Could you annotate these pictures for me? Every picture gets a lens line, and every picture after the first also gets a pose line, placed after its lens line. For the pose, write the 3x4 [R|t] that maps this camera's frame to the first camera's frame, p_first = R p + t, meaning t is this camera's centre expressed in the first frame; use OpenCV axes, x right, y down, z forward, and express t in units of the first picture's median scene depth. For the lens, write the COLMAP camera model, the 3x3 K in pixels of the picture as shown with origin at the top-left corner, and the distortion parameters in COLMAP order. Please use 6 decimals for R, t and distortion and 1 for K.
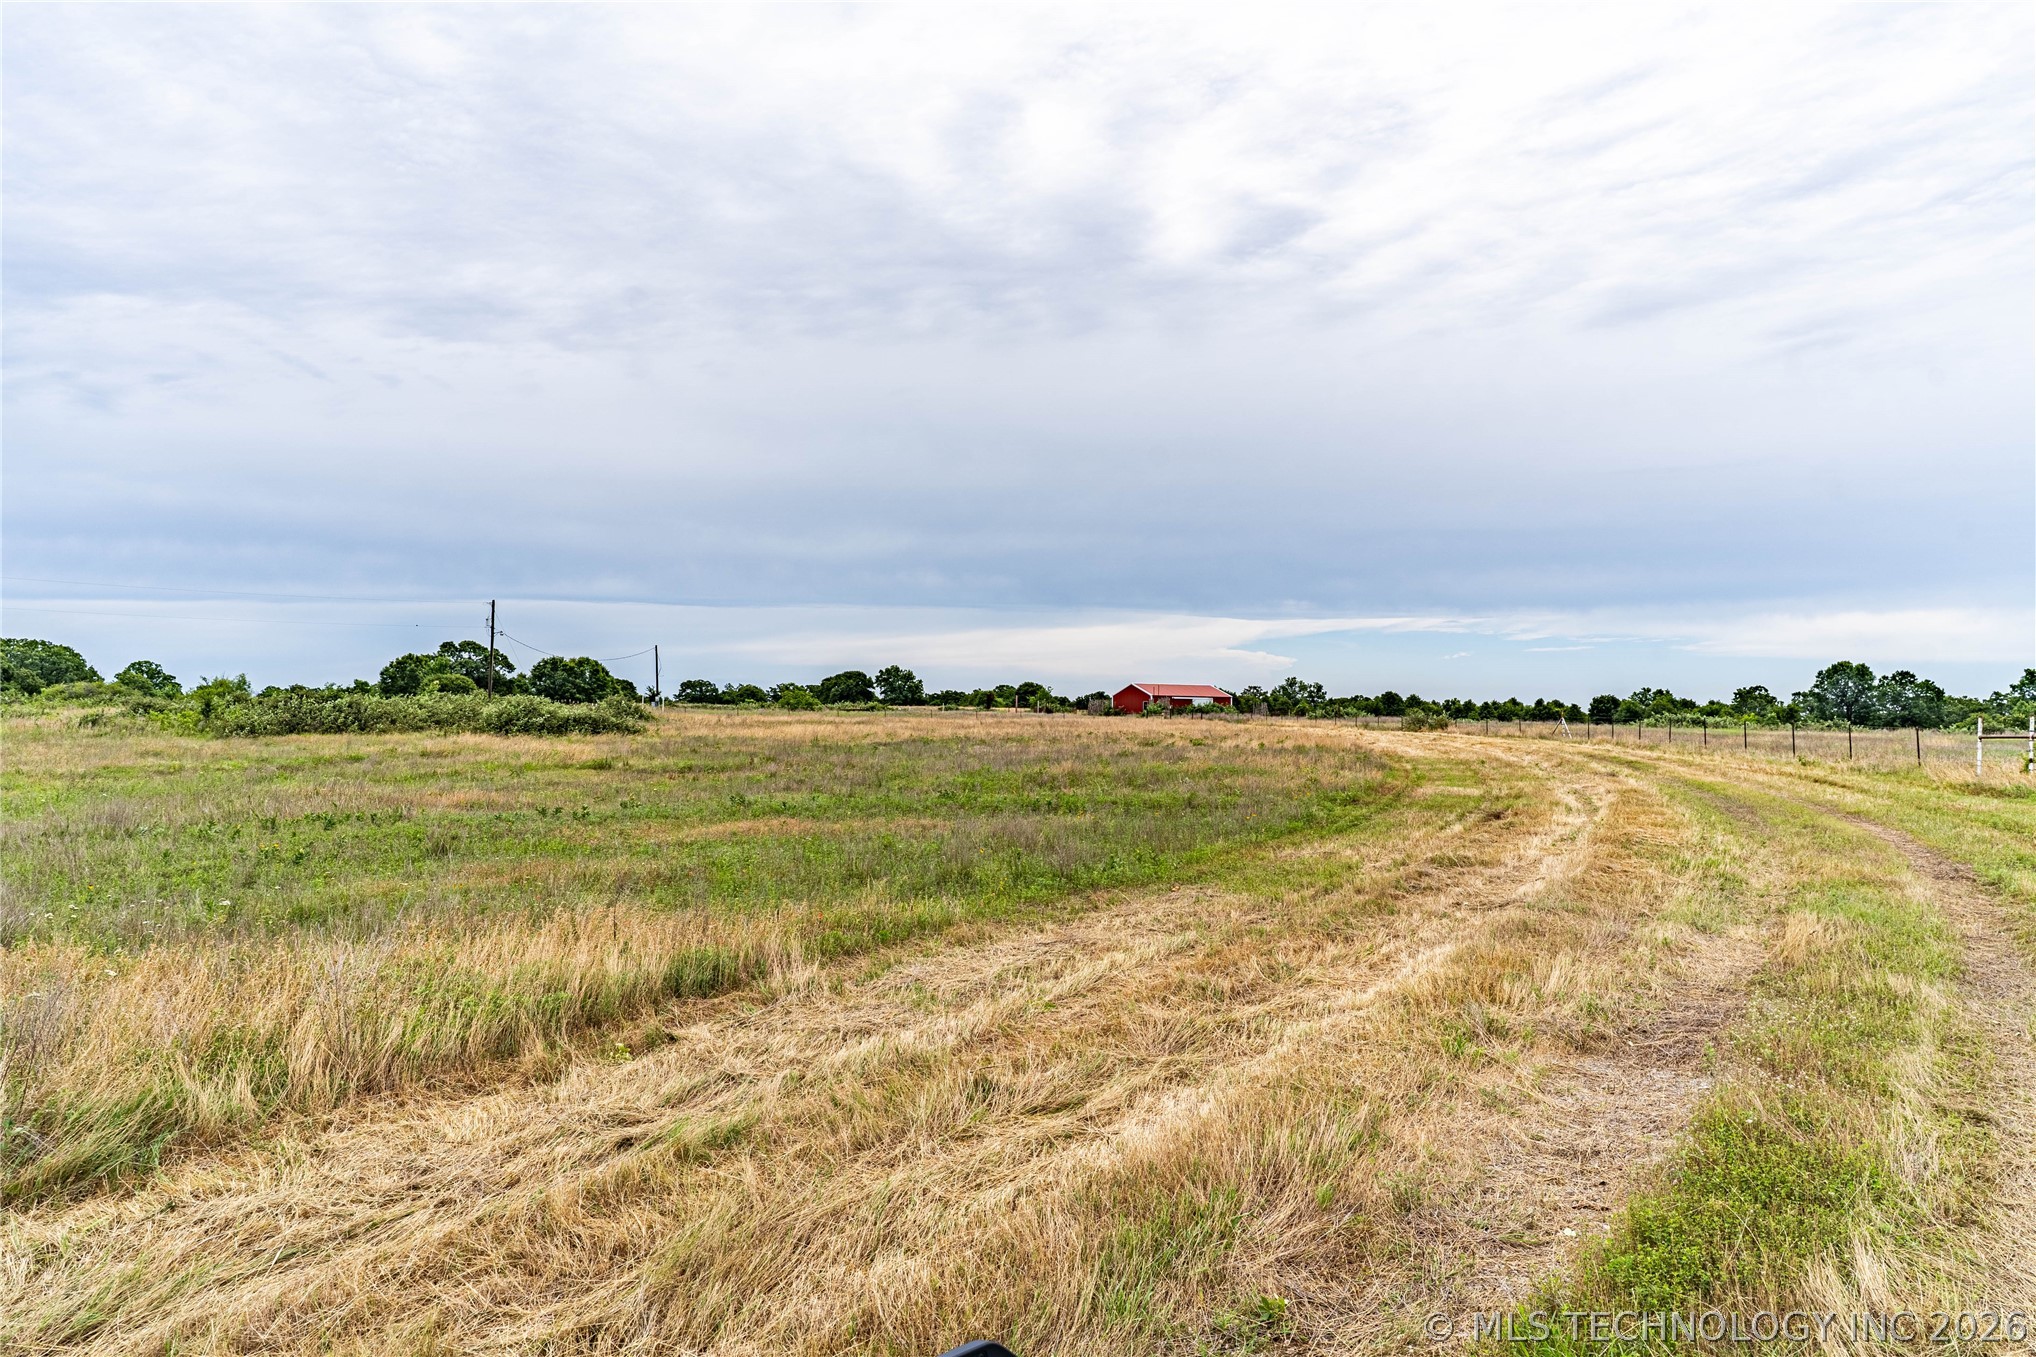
lens RADIAL K [[1357.8, 0, 1018.0], [0, 1357.8, 678.5], [0, 0, 1]] dist [0.000570, -0.000146]
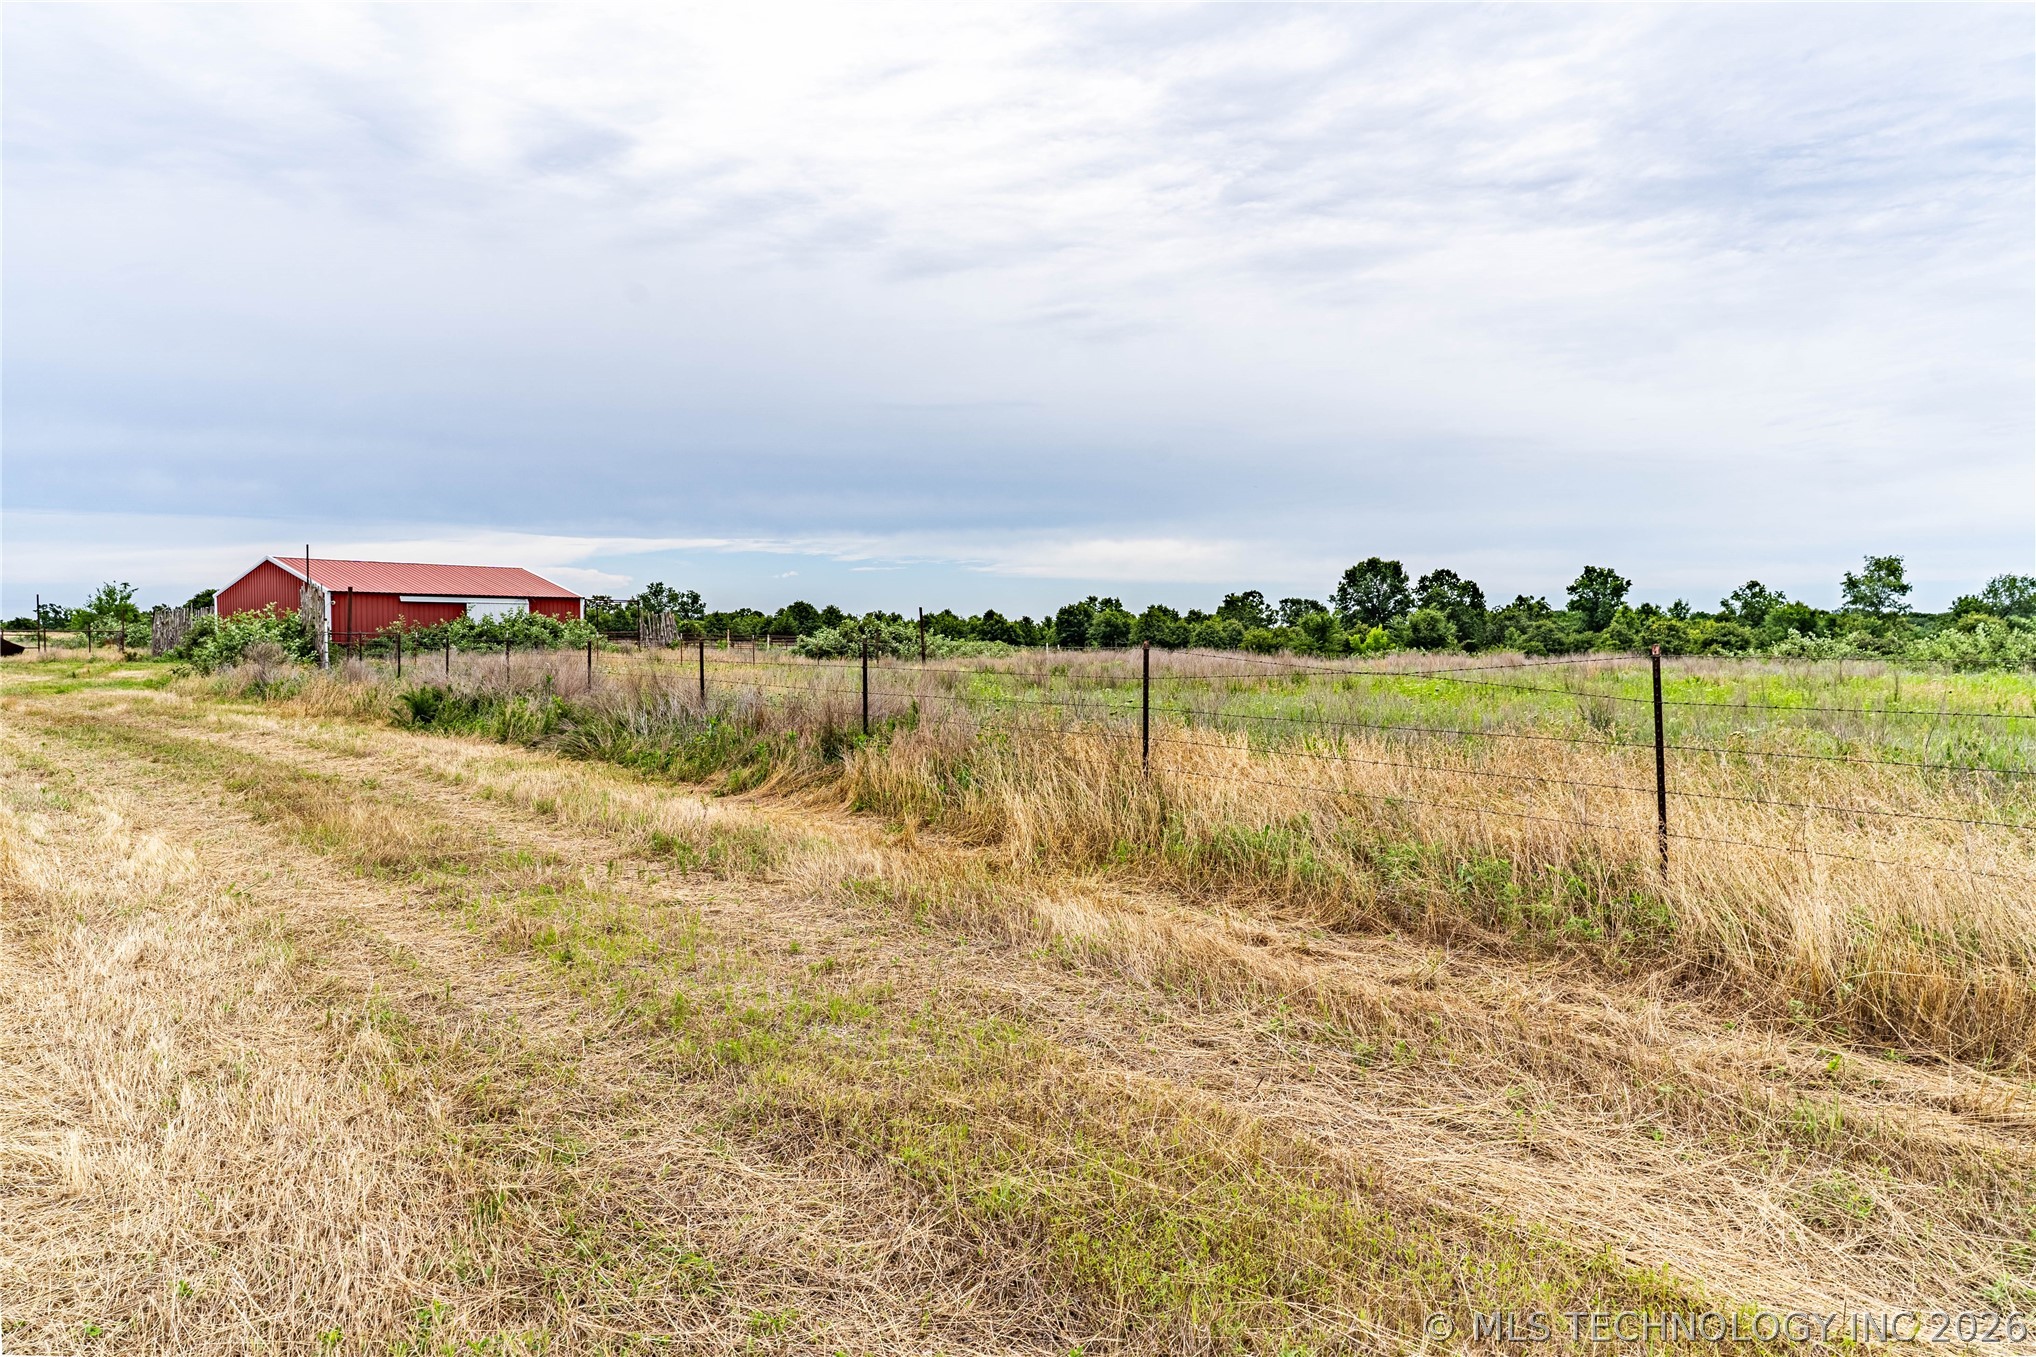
lens RADIAL K [[1155.9, 0, 1018.0], [0, 1155.9, 678.5], [0, 0, 1]] dist [-0.003188, -0.002290]
pose [[0.857848, -0.038281, 0.512476, 0.058791], [0.004313, 0.997723, 0.067309, 0.009038], [-0.513886, -0.055530, 0.856059, 0.410023]]
